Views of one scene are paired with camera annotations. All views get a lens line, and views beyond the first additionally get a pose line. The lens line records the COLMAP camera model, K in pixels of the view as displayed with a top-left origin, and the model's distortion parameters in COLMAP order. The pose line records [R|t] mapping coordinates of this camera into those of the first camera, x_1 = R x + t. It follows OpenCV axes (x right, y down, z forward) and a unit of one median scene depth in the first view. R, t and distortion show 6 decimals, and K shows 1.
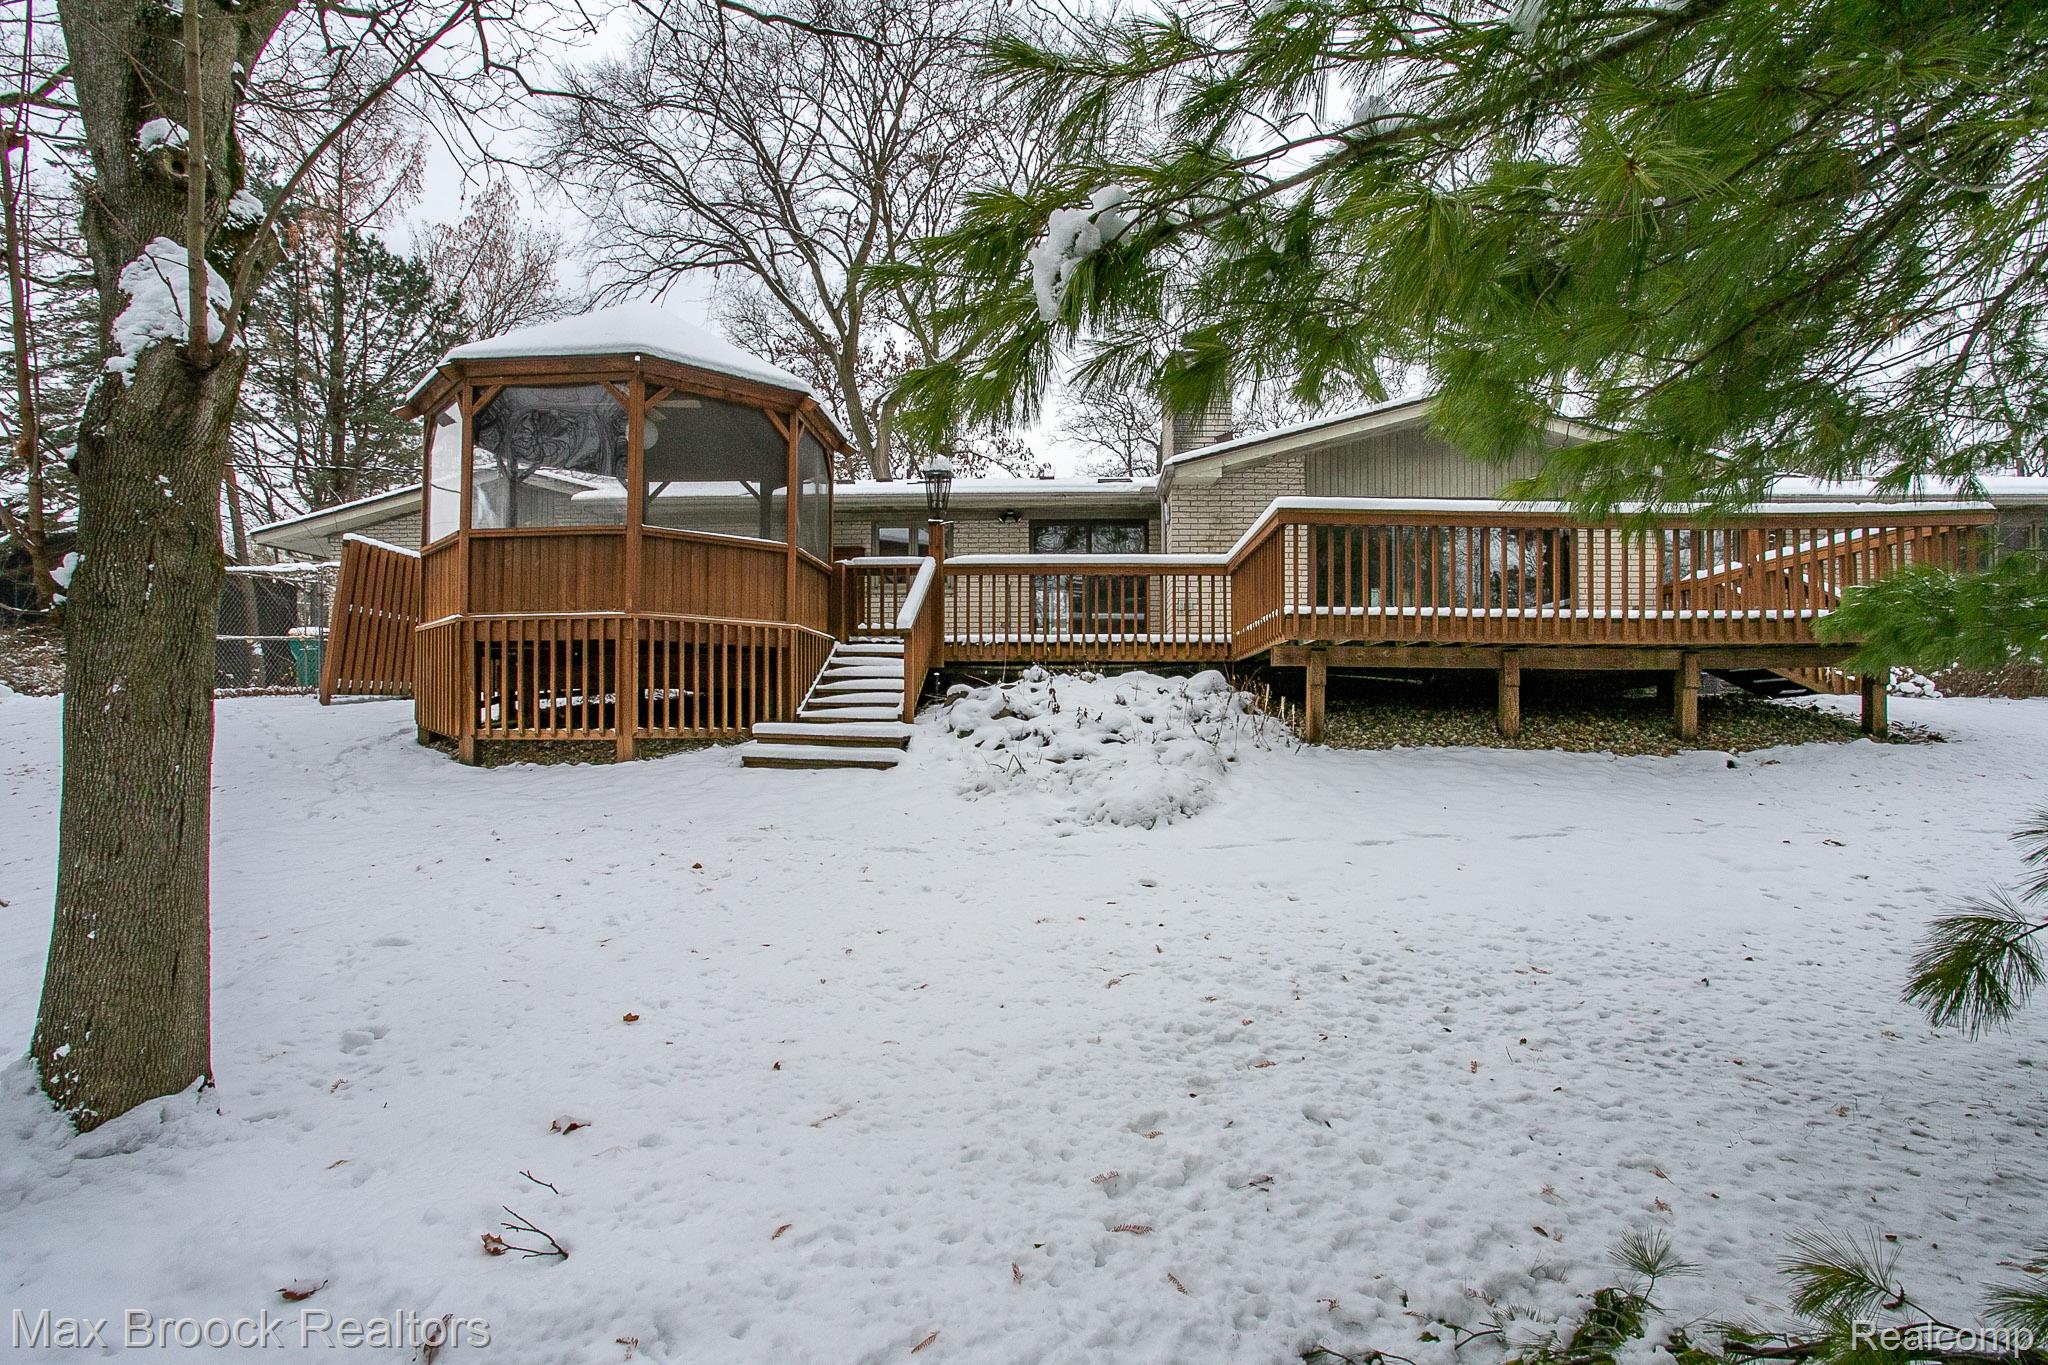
lens RADIAL K [[967.7, 0, 1027.1], [0, 967.7, 683.9], [0, 0, 1]] dist [-0.019323, 0.006094]
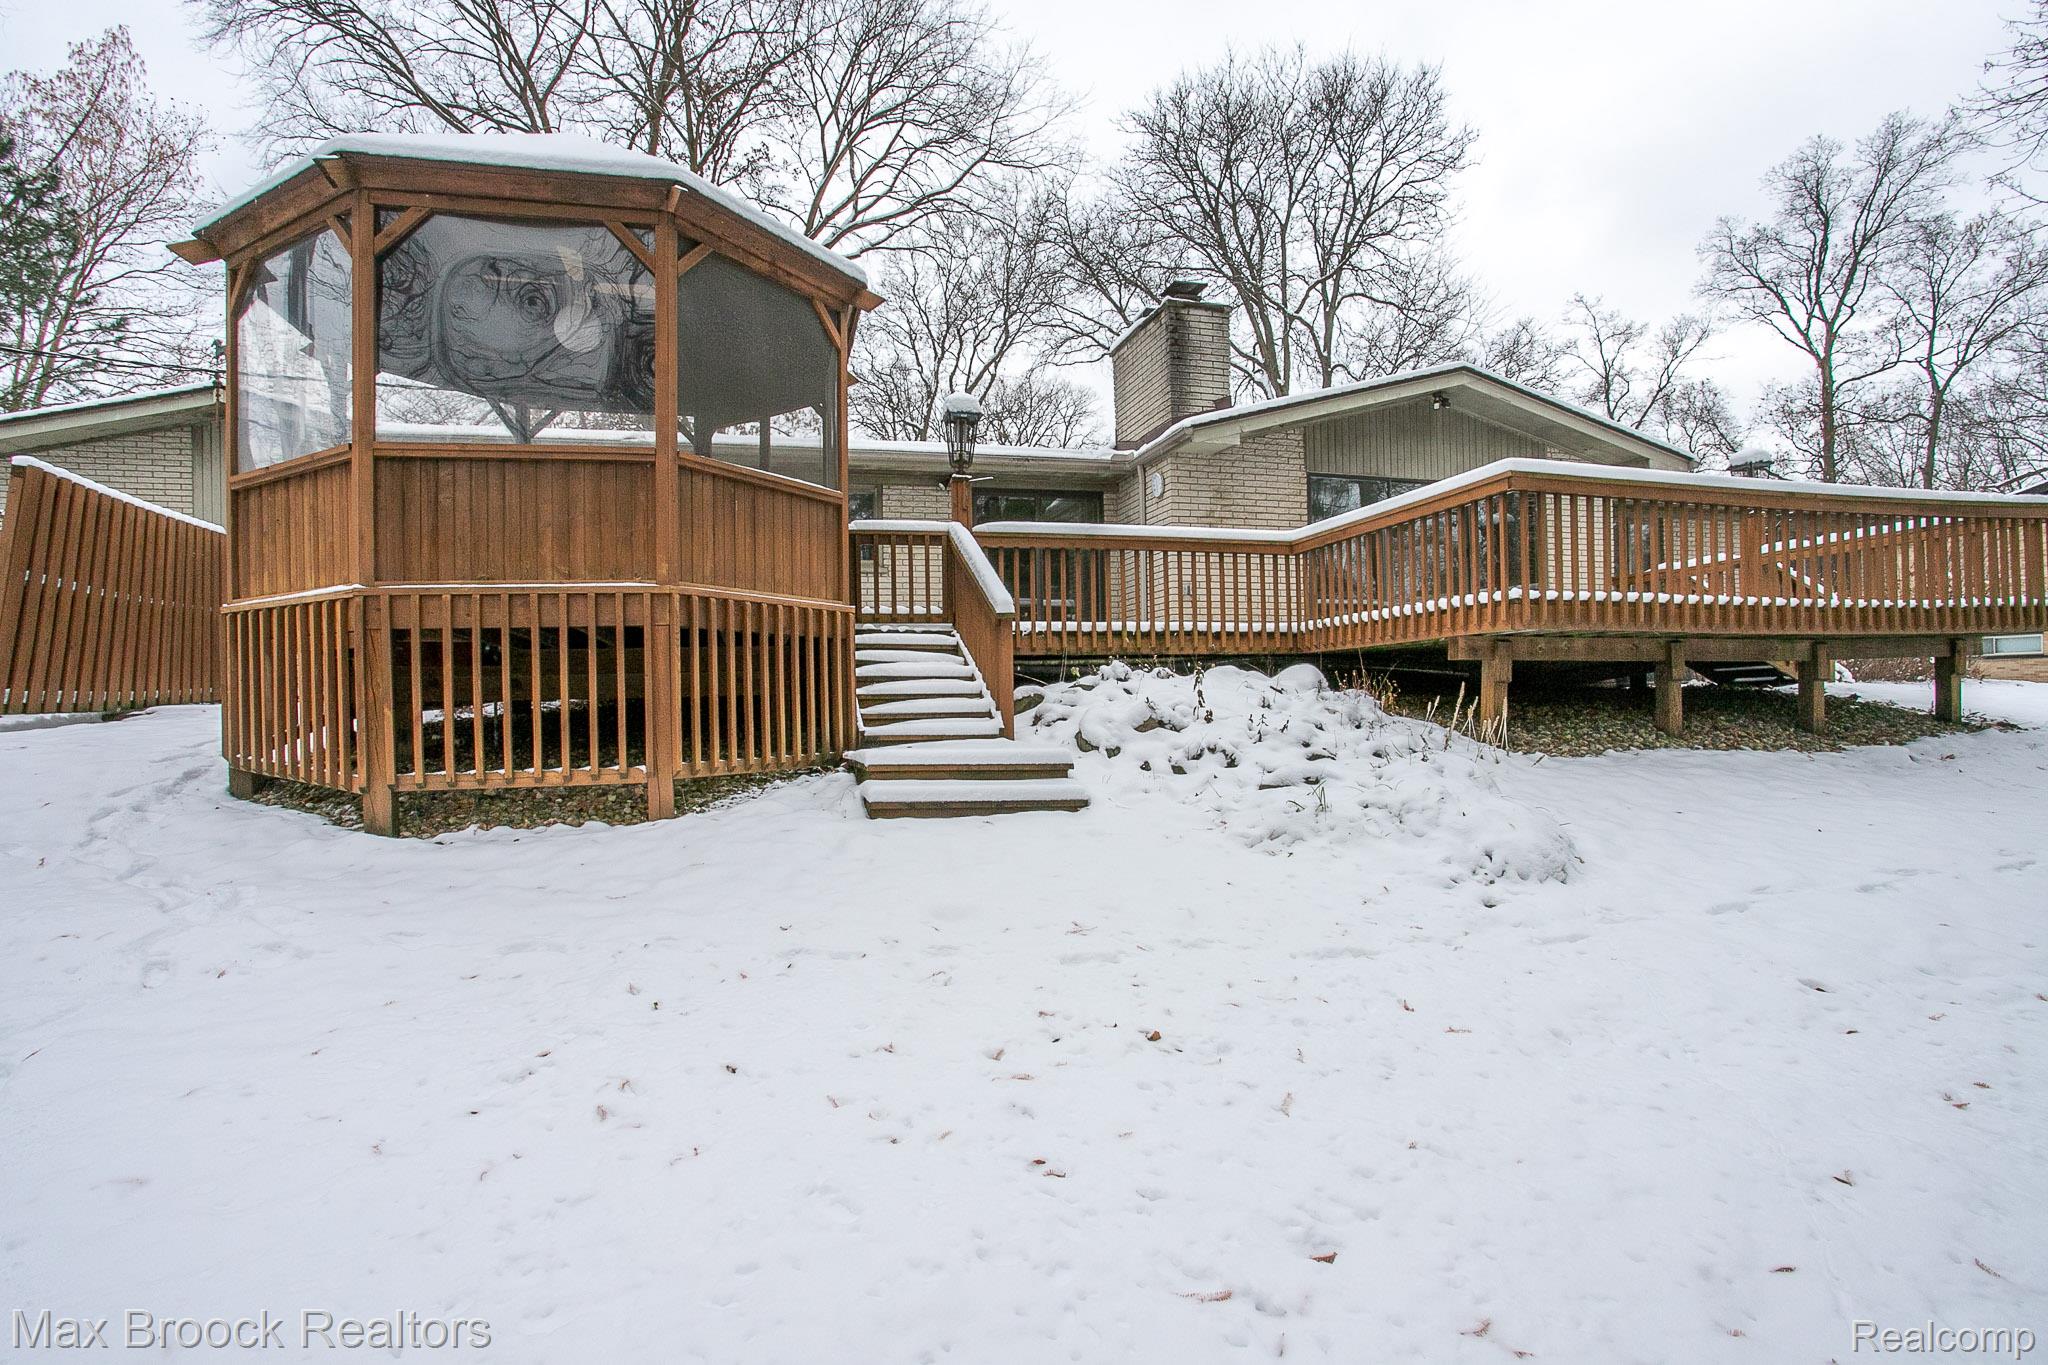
lens RADIAL K [[967.7, 0, 1026.3], [0, 967.7, 676.1], [0, 0, 1]] dist [-0.019323, 0.006094]
pose [[0.960006, -0.011698, 0.279734, -0.318778], [0.011102, 0.999931, 0.003713, -0.010856], [-0.279758, -0.000459, 0.960070, 0.277016]]
